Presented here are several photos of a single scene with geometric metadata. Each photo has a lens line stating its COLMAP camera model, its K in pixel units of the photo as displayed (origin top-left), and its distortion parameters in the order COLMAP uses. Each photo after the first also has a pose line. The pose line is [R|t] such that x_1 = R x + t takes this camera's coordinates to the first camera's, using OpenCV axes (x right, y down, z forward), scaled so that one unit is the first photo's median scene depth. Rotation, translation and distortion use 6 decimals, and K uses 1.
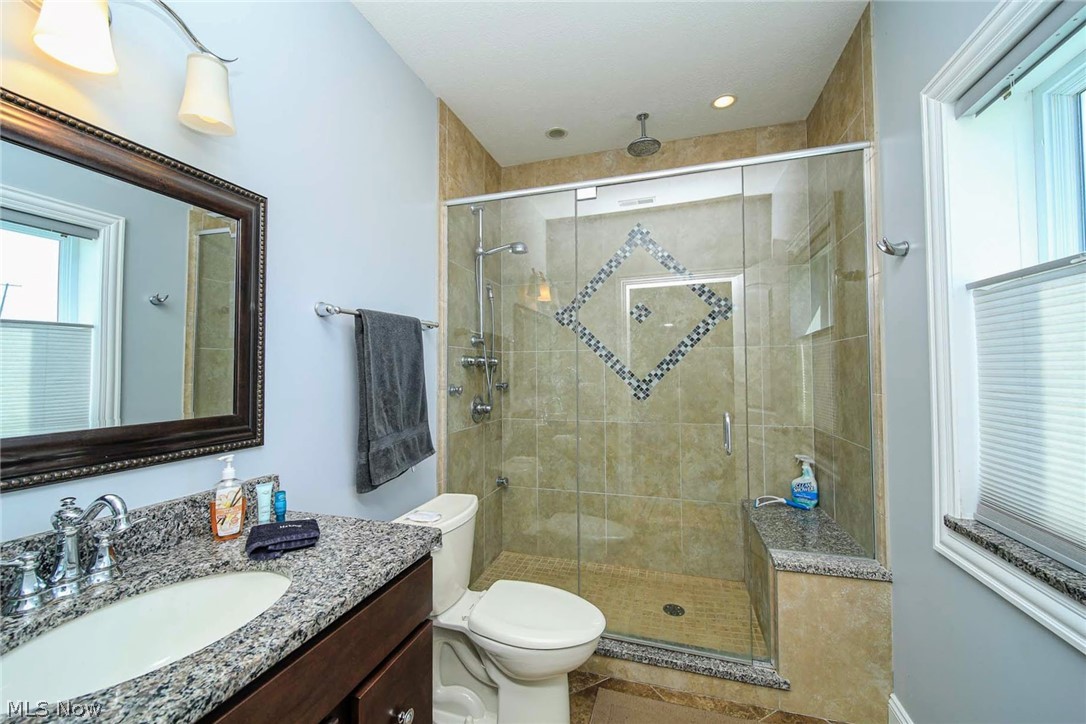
lens RADIAL K [[410.0, 0, 543.0], [0, 410.0, 362.0], [0, 0, 1]] dist [0.000653, 0.000003]
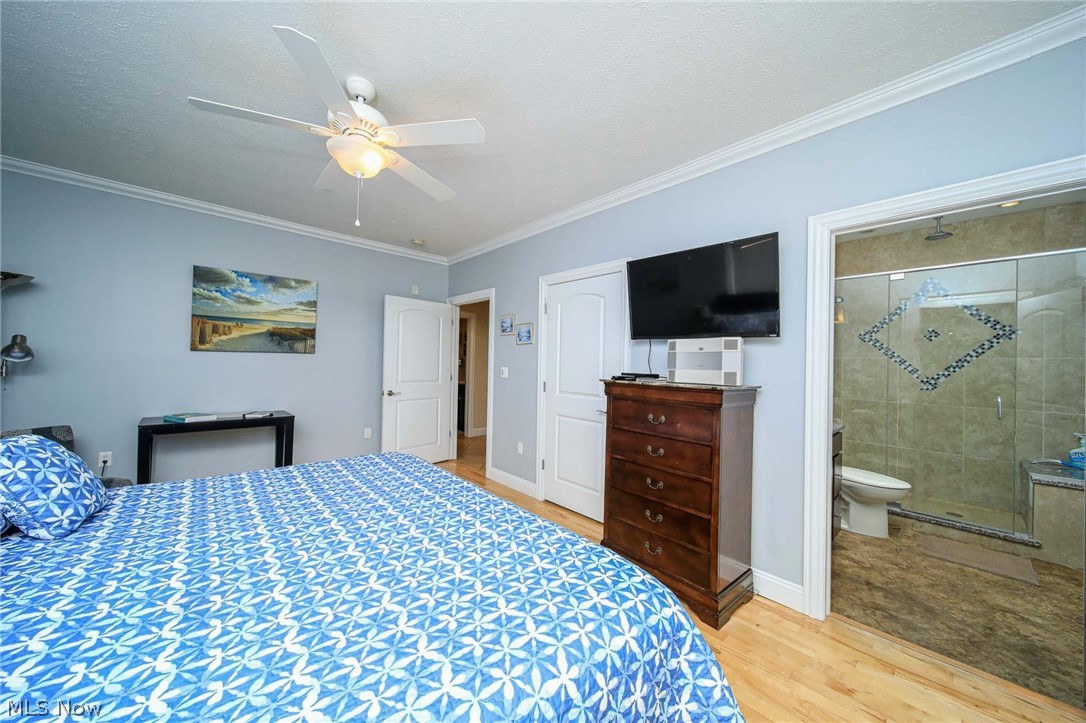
lens RADIAL K [[383.0, 0, 540.1], [0, 383.0, 359.1], [0, 0, 1]] dist [-0.000185, -0.000179]
pose [[0.865119, 0.021521, -0.501105, -0.331824], [-0.014310, 0.999731, 0.018230, -0.033159], [0.501362, -0.008600, 0.865195, -1.056678]]
